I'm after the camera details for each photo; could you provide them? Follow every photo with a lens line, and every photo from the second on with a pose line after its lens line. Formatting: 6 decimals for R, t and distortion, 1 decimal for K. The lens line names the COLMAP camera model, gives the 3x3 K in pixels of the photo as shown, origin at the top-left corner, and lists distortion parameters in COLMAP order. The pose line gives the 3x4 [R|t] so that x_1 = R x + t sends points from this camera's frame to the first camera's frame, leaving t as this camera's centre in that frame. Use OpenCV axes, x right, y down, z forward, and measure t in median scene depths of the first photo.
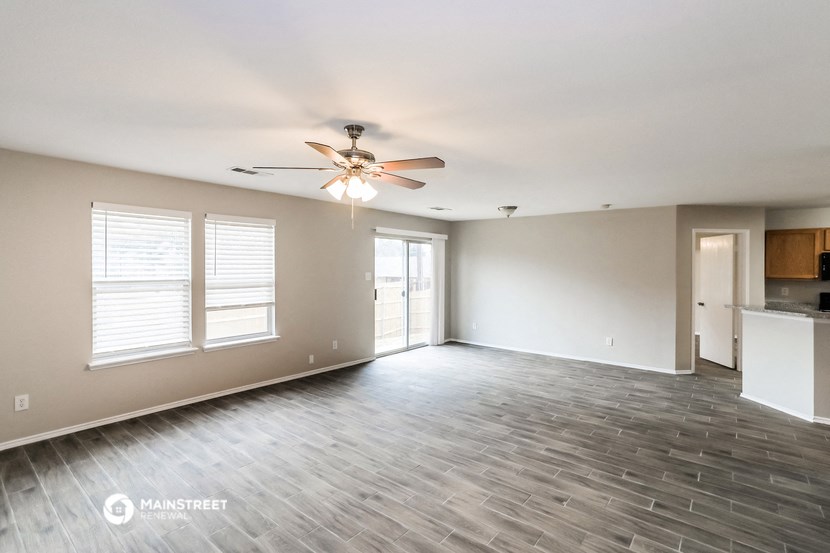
lens RADIAL K [[396.7, 0, 409.5], [0, 396.7, 269.0], [0, 0, 1]] dist [-0.002312, 0.000165]
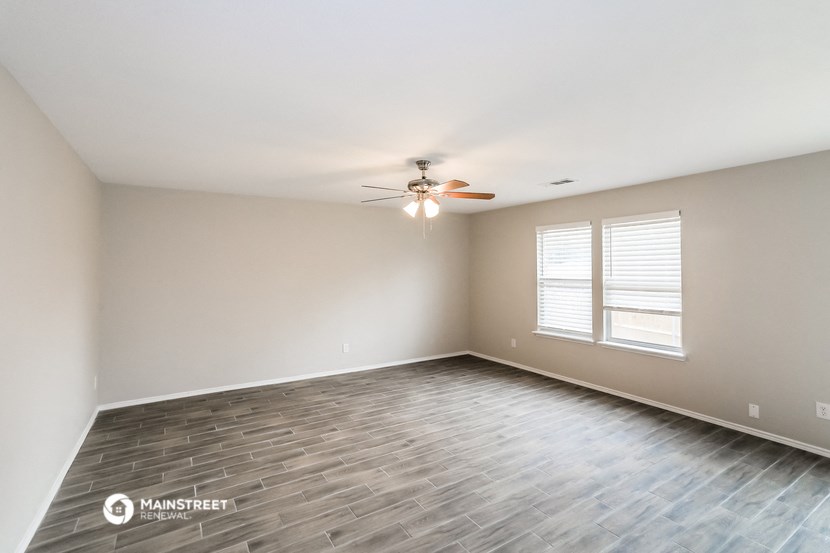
lens RADIAL K [[396.7, 0, 409.5], [0, 396.7, 269.0], [0, 0, 1]] dist [-0.002312, 0.000165]
pose [[-0.311938, -0.001366, -0.950102, 0.787188], [-0.001893, 0.999998, -0.000816, -0.002673], [0.950101, 0.001544, -0.311939, 0.965349]]
